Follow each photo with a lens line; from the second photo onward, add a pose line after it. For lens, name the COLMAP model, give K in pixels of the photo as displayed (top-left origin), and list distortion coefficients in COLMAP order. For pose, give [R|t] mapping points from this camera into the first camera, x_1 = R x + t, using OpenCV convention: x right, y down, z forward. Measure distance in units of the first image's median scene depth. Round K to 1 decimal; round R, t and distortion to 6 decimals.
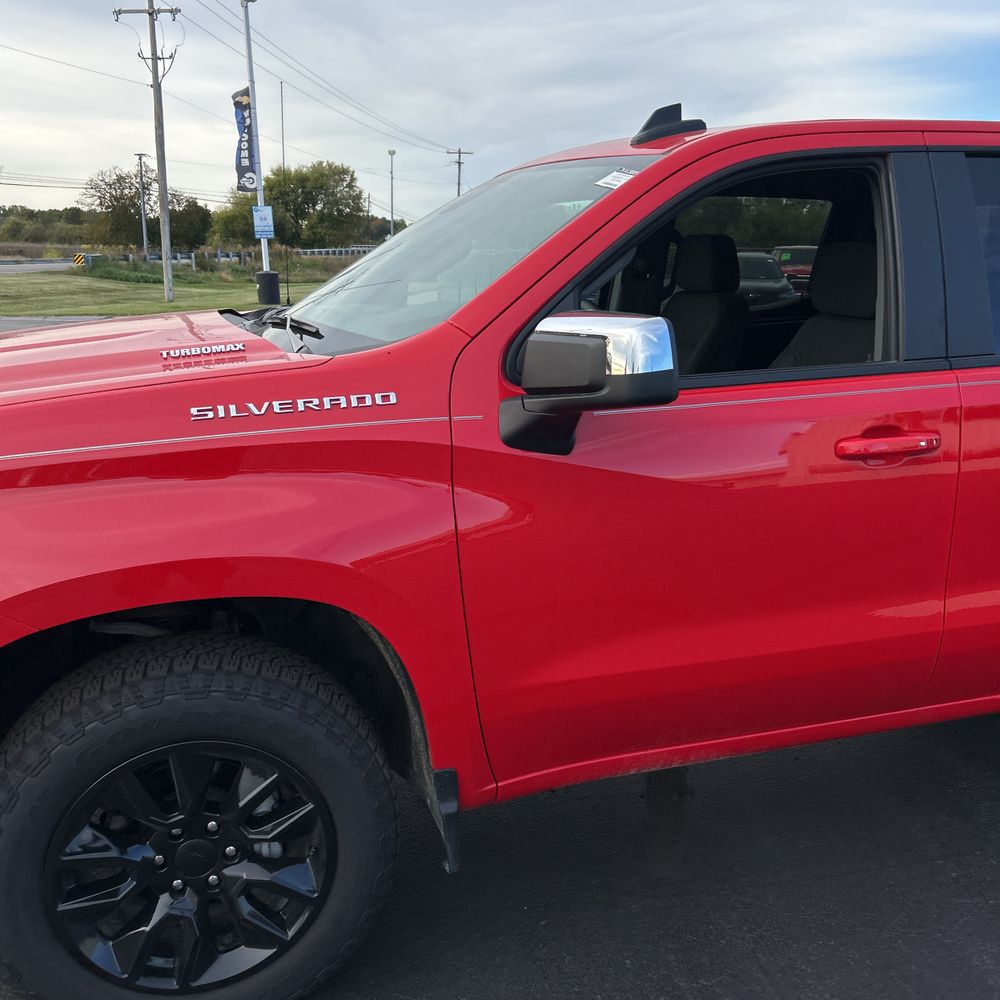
lens RADIAL K [[1011.6, 0, 490.0], [0, 1011.6, 502.9], [0, 0, 1]] dist [0.031213, -0.024452]
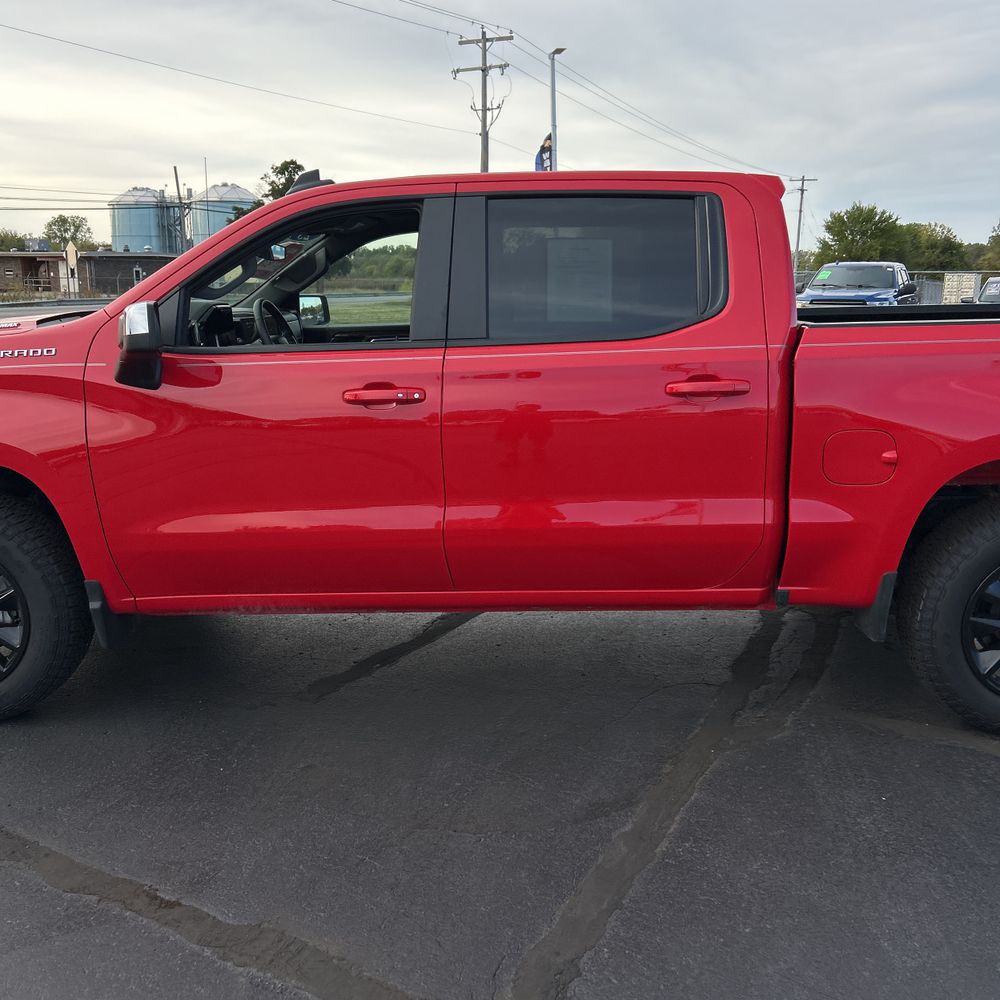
lens RADIAL K [[1001.7, 0, 500.0], [0, 1001.7, 500.0], [0, 0, 1]] dist [0.082050, -0.149331]
pose [[0.946297, 0.059285, -0.317817, 0.077649], [-0.068866, 0.997445, -0.018986, 0.008412], [0.315880, 0.039853, 0.947962, -0.024991]]
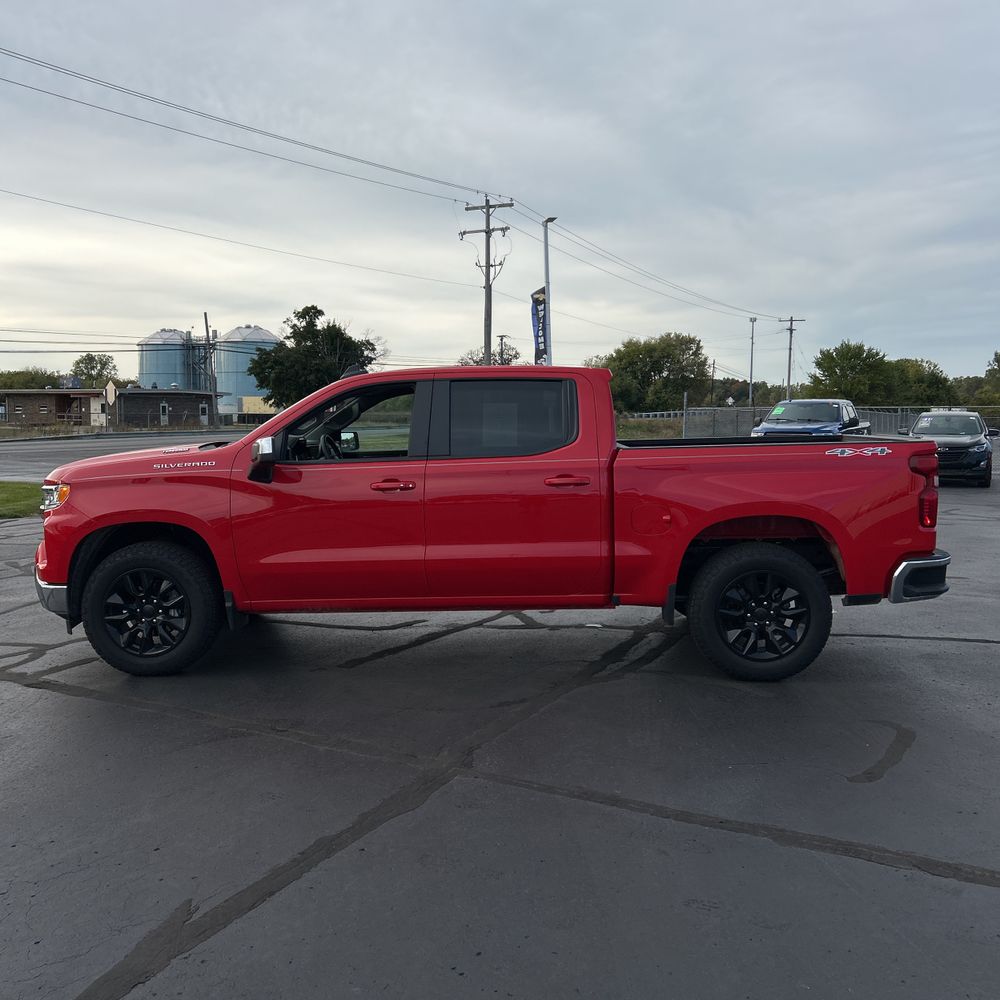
lens RADIAL K [[995.3, 0, 492.7], [0, 995.3, 485.1], [0, 0, 1]] dist [0.129220, -0.238993]
pose [[0.940855, 0.011685, -0.338607, 0.117336], [-0.069616, 0.984748, -0.159451, 0.026463], [0.331580, 0.173593, 0.927319, -0.105756]]
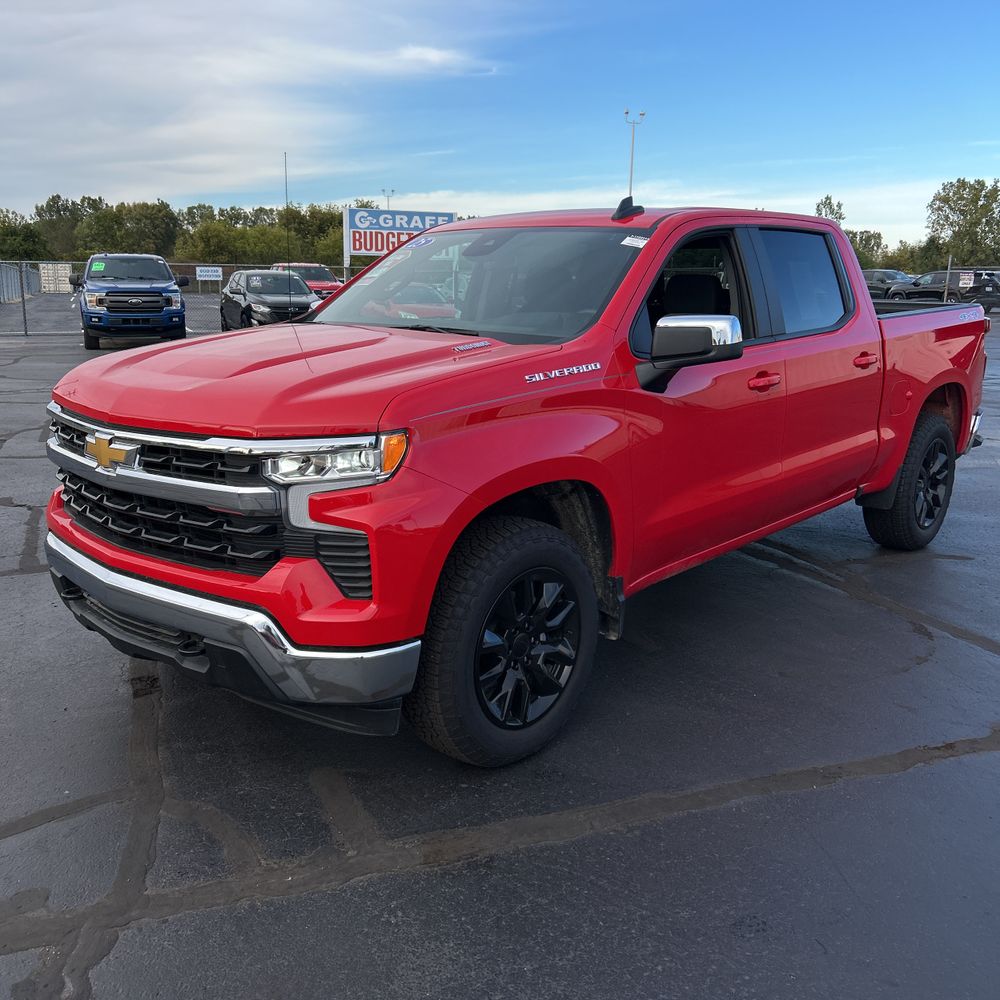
lens RADIAL K [[1011.6, 0, 490.0], [0, 1011.6, 502.9], [0, 0, 1]] dist [0.031213, -0.024452]
pose [[0.862366, -0.118249, 0.492282, -0.077600], [0.124687, 0.991997, 0.019860, 0.005172], [-0.490691, 0.044255, 0.870209, -0.030499]]
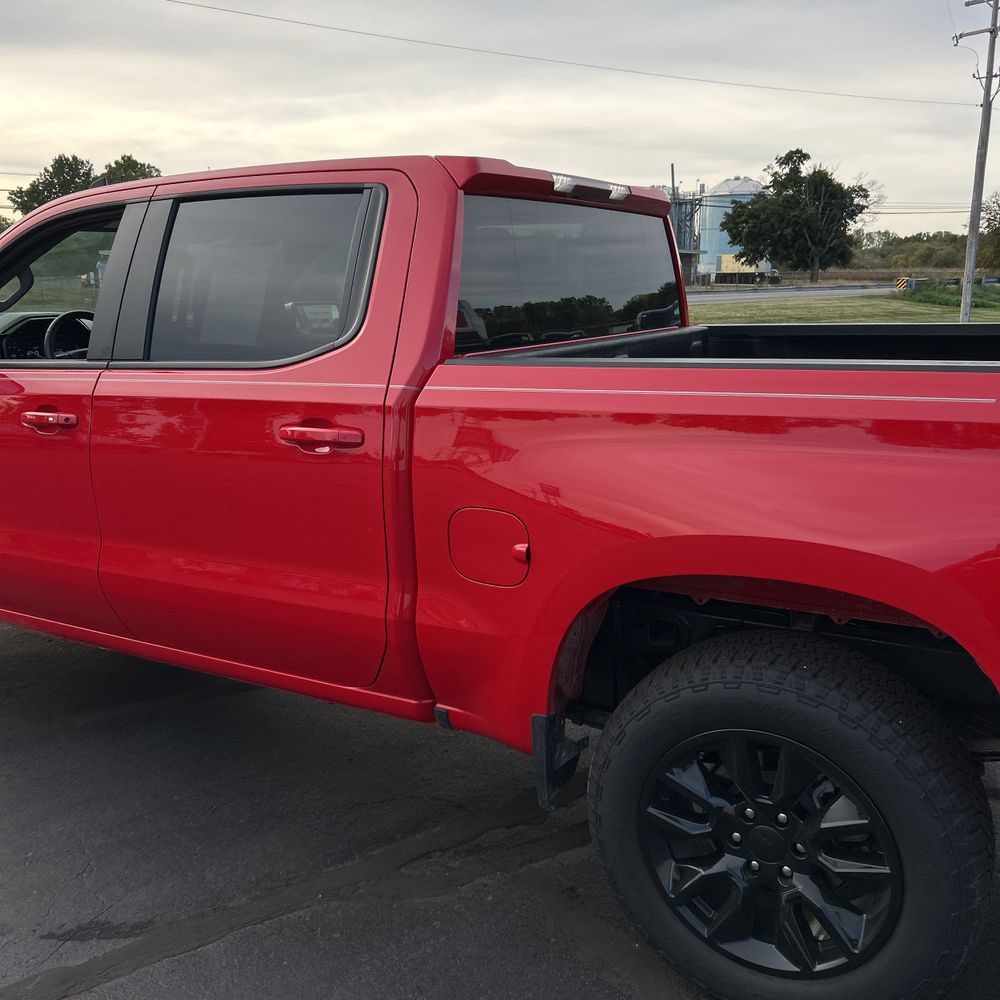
lens RADIAL K [[1013.4, 0, 479.4], [0, 1013.4, 478.8], [0, 0, 1]] dist [0.016603, -0.002601]
pose [[0.667159, 0.130900, -0.733324, 0.136141], [-0.164041, 0.986090, 0.026779, -0.008253], [0.726629, 0.102429, 0.679352, 0.037831]]
